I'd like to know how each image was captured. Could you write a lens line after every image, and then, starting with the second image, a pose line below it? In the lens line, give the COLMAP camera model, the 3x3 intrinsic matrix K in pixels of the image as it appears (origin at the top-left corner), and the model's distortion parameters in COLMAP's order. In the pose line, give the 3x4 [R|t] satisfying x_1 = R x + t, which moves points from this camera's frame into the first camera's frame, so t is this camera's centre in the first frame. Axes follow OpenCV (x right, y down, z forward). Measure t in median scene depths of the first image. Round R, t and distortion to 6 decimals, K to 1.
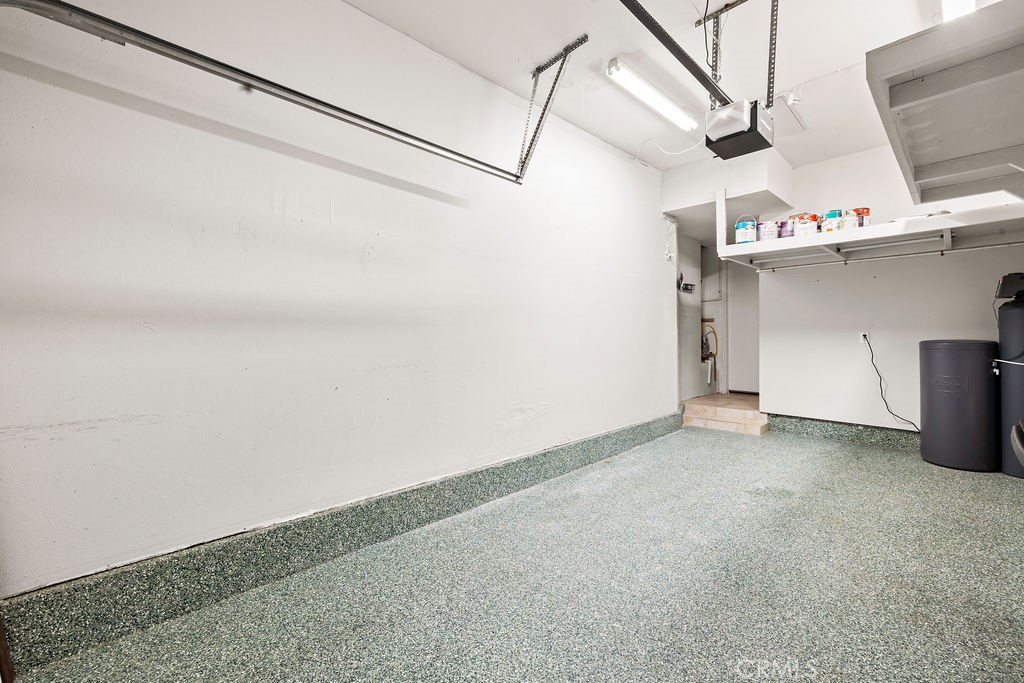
lens RADIAL K [[429.2, 0, 512.2], [0, 429.2, 338.6], [0, 0, 1]] dist [-0.004380, 0.000281]
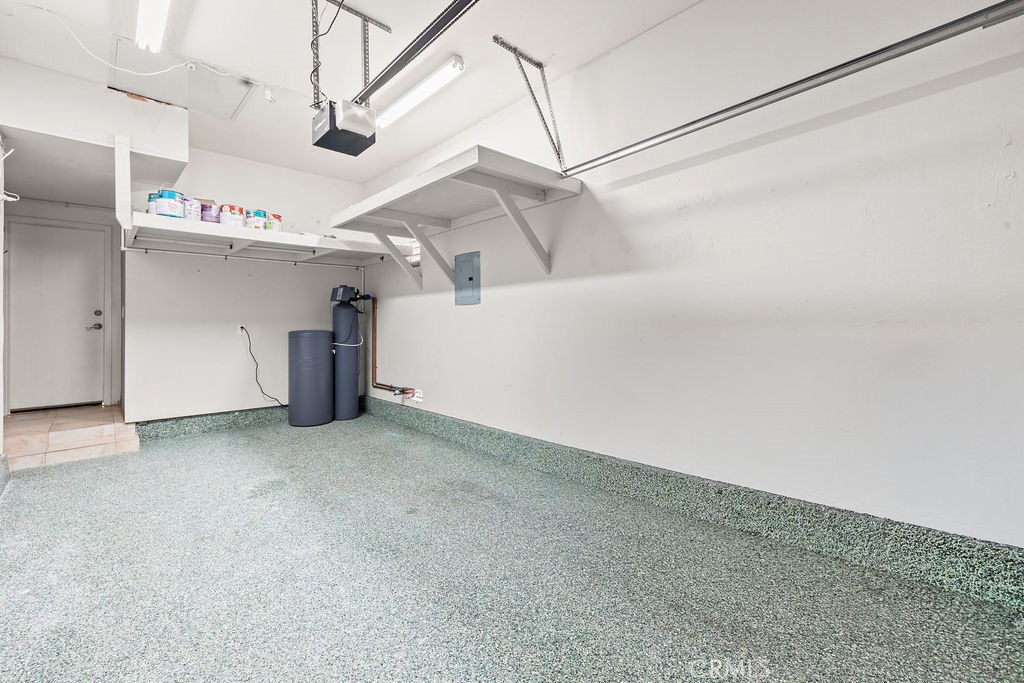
lens RADIAL K [[429.2, 0, 513.6], [0, 429.2, 319.4], [0, 0, 1]] dist [-0.004380, 0.000281]
pose [[0.004968, 0.013338, 0.999899, -0.303028], [0.017402, 0.999758, -0.013423, -0.000673], [-0.999836, 0.017467, 0.004734, 0.352322]]
